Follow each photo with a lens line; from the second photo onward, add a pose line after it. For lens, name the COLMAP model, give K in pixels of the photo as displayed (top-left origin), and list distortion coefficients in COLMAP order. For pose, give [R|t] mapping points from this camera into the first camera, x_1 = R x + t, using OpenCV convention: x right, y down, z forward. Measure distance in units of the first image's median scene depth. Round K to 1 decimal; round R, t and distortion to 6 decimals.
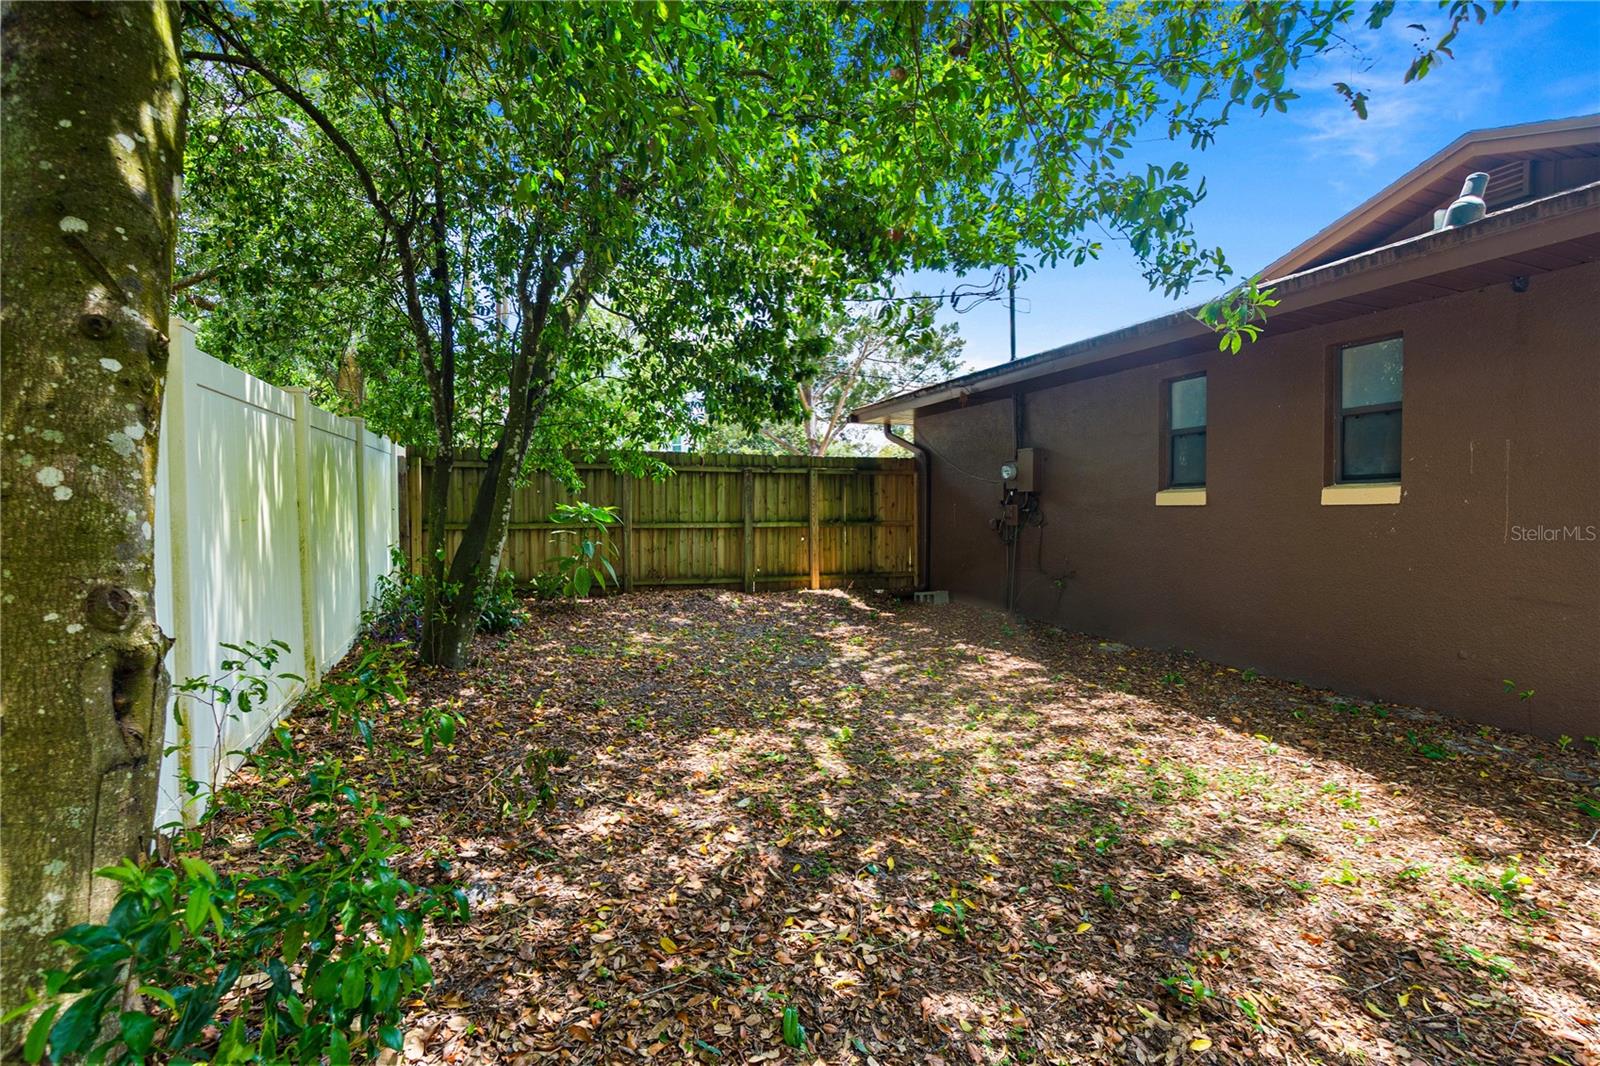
lens RADIAL K [[727.1, 0, 800.0], [0, 727.1, 533.0], [0, 0, 1]] dist [-0.001181, -0.000173]
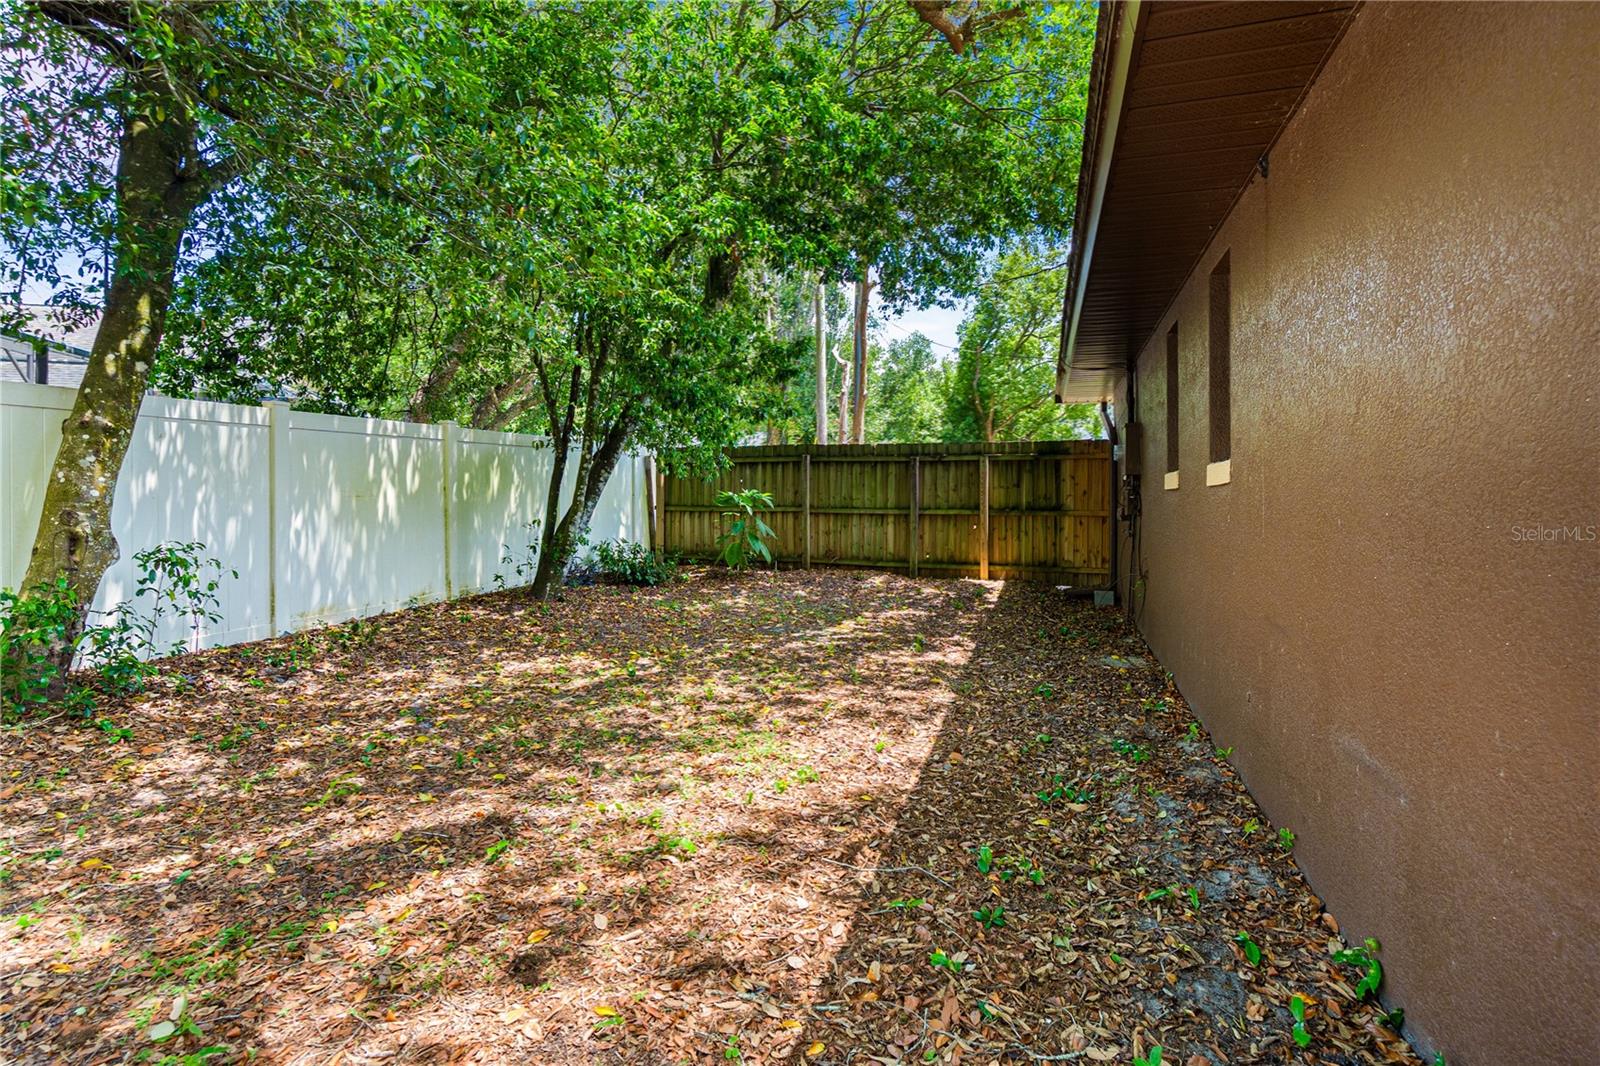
lens RADIAL K [[755.2, 0, 800.2], [0, 755.2, 511.3], [0, 0, 1]] dist [0.002461, 0.000601]
pose [[0.765366, 0.013738, -0.643448, 1.632070], [-0.026773, 0.999586, -0.010504, 0.013226], [0.643038, 0.025267, 0.765418, 0.257677]]
